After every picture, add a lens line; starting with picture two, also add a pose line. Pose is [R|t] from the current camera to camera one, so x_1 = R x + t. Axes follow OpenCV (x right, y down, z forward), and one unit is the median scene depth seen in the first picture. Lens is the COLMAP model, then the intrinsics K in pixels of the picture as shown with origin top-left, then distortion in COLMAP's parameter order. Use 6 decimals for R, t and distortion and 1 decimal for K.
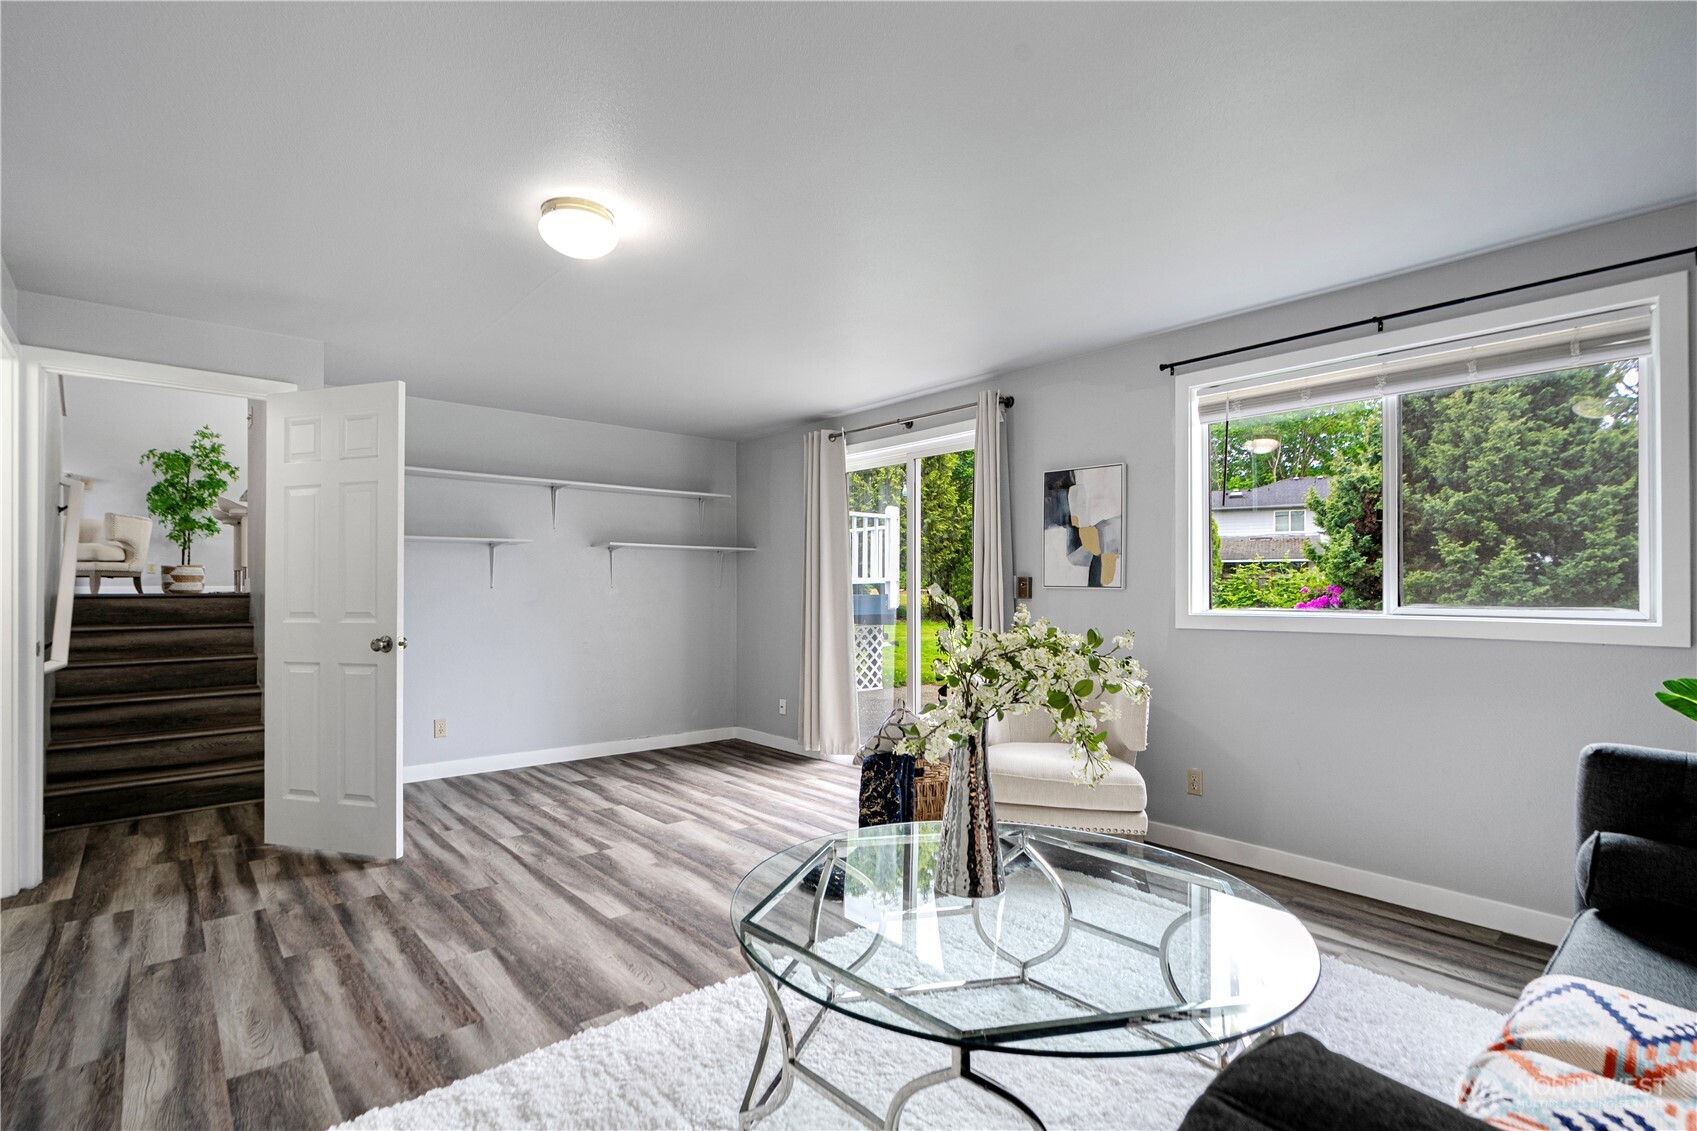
lens RADIAL K [[793.9, 0, 842.3], [0, 793.9, 583.8], [0, 0, 1]] dist [0.000659, 0.000229]
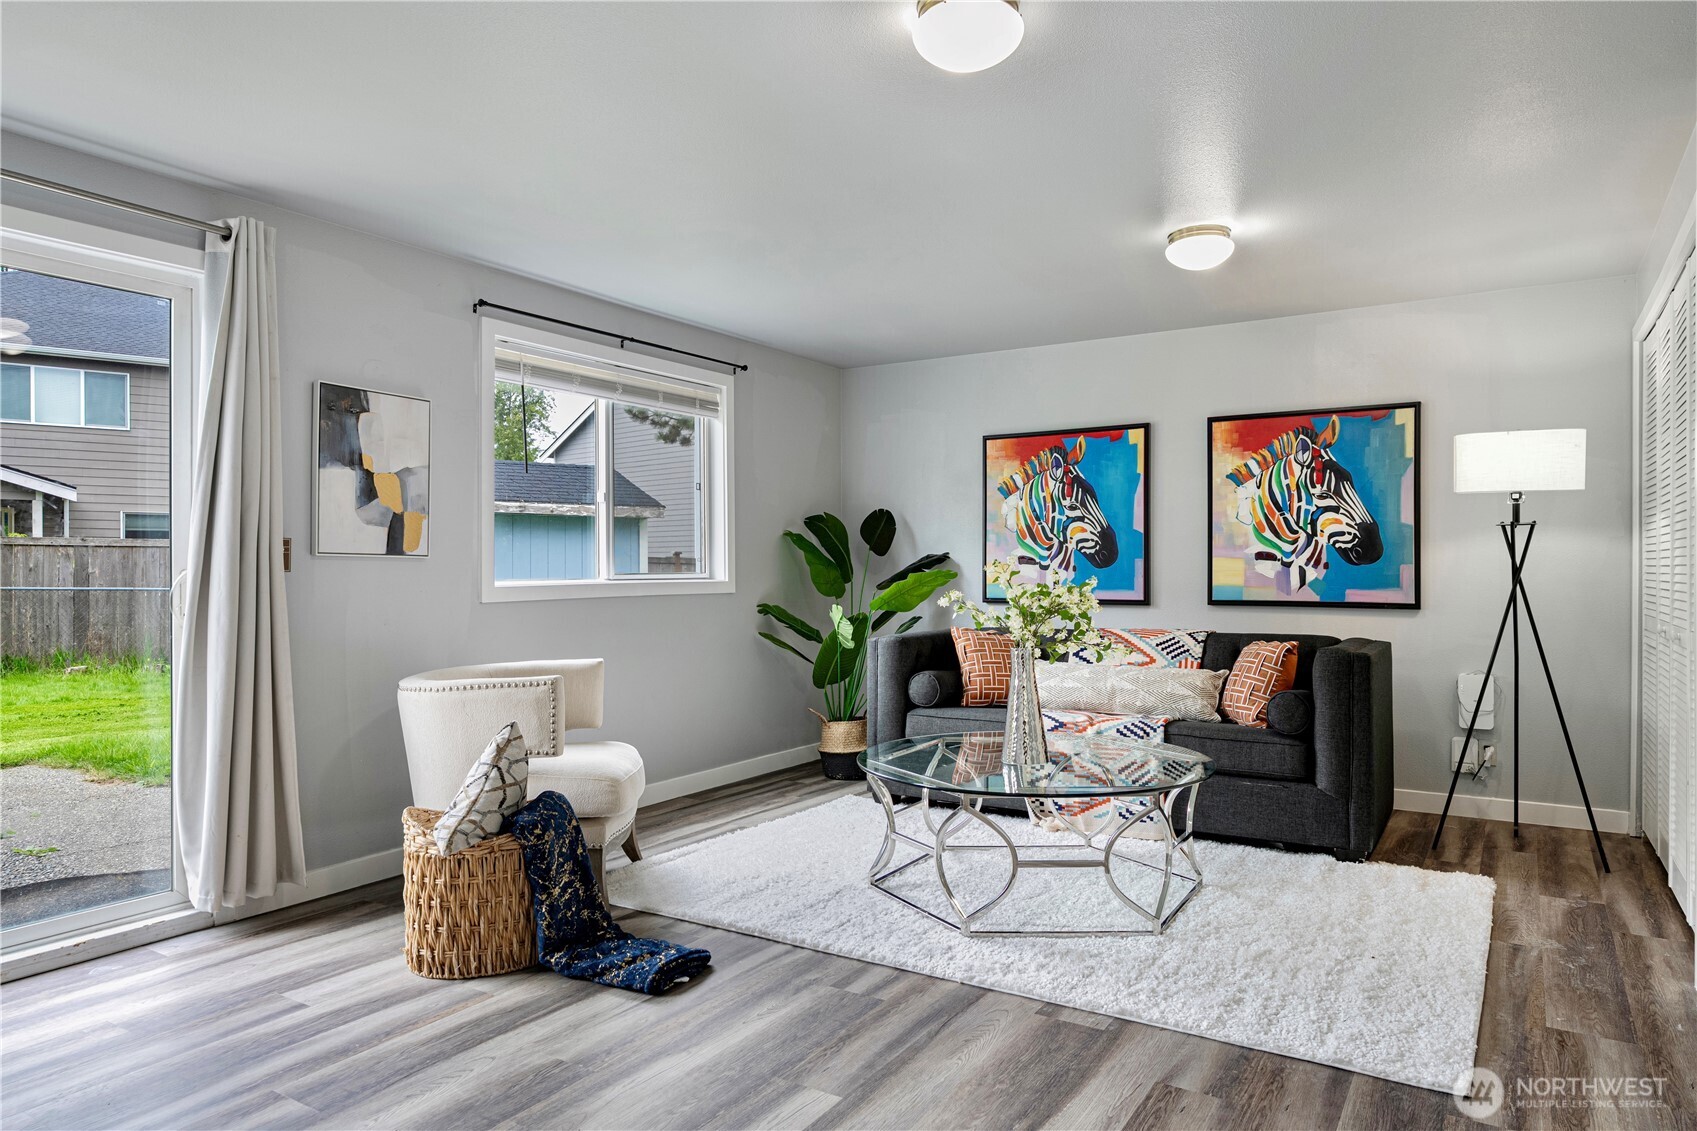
lens RADIAL K [[1050.1, 0, 848.5], [0, 1050.1, 565.5], [0, 0, 1]] dist [-0.000772, 0.000760]
pose [[-0.276606, -0.000580, 0.960983, -0.762723], [-0.006113, 0.999981, -0.001156, 0.012573], [-0.960964, -0.006194, -0.276604, 0.875655]]
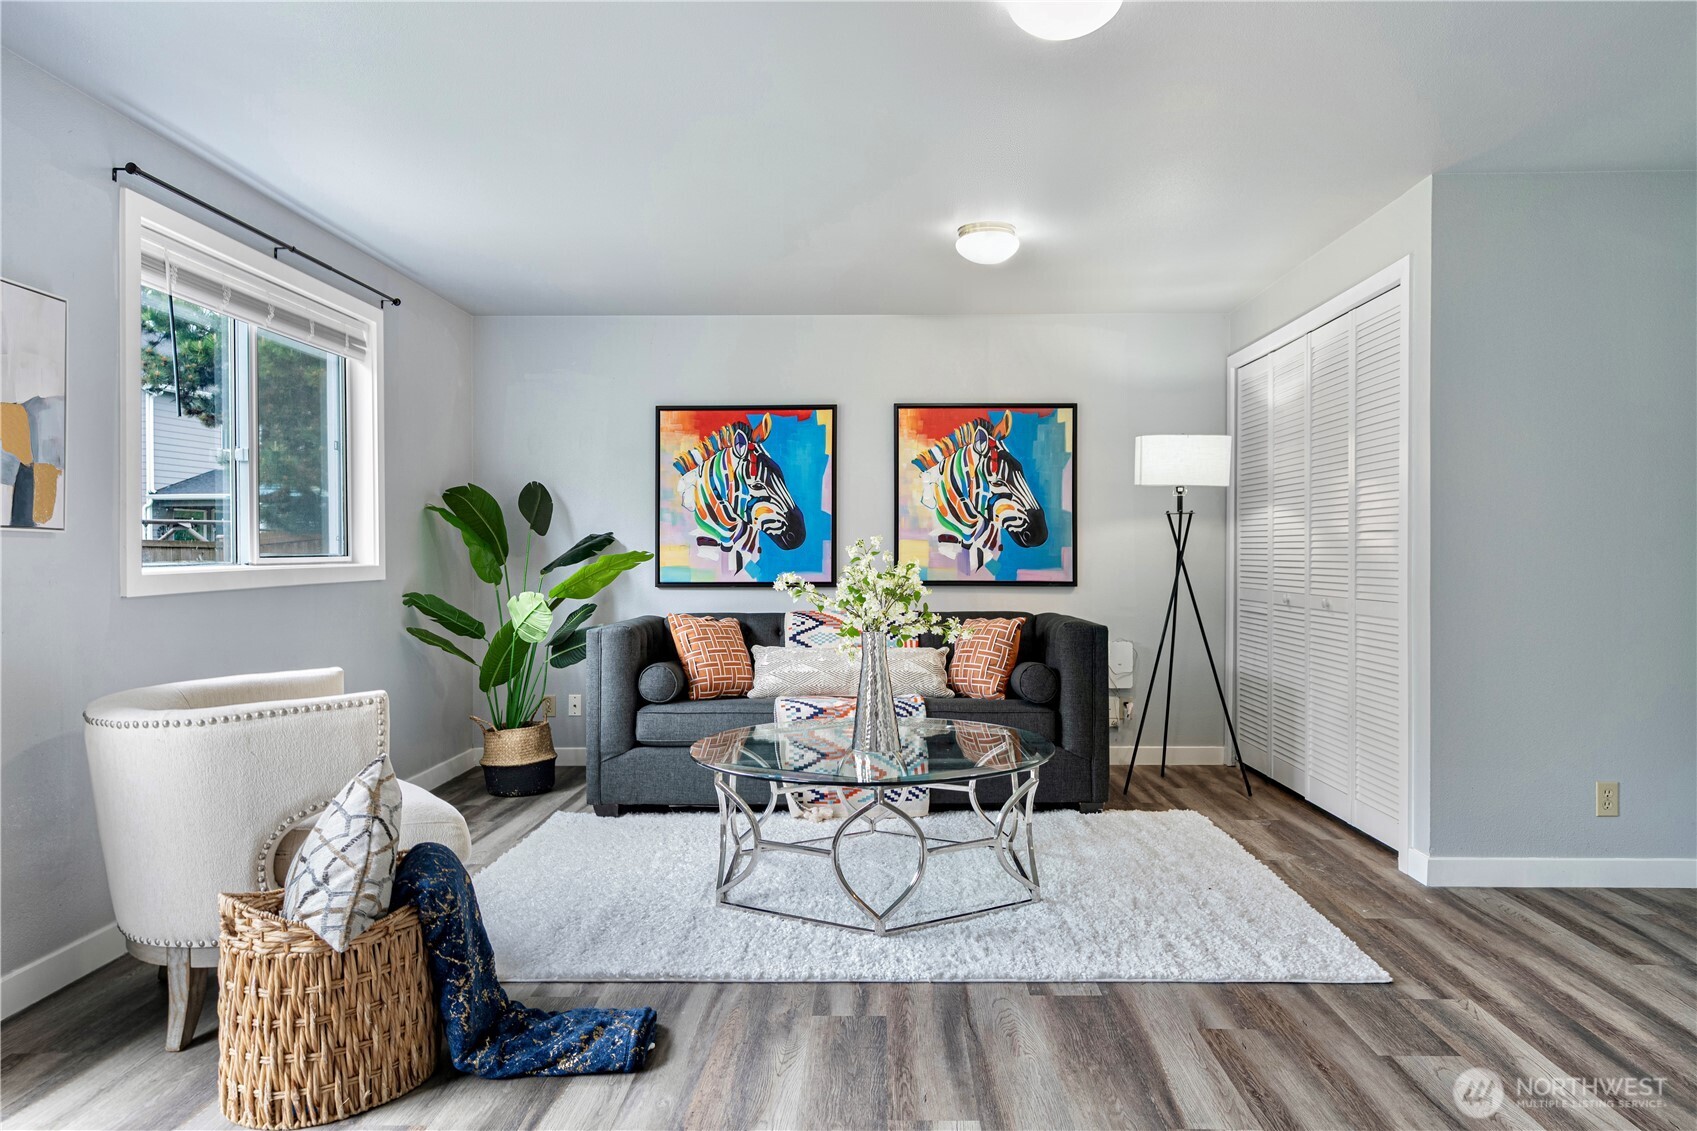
lens RADIAL K [[1102.8, 0, 846.7], [0, 1102.8, 555.0], [0, 0, 1]] dist [-0.002245, 0.000612]
pose [[-0.734626, -0.005806, 0.678447, -0.537485], [-0.006820, 0.999976, 0.001172, 0.017004], [-0.678438, -0.003766, -0.734648, 1.173747]]
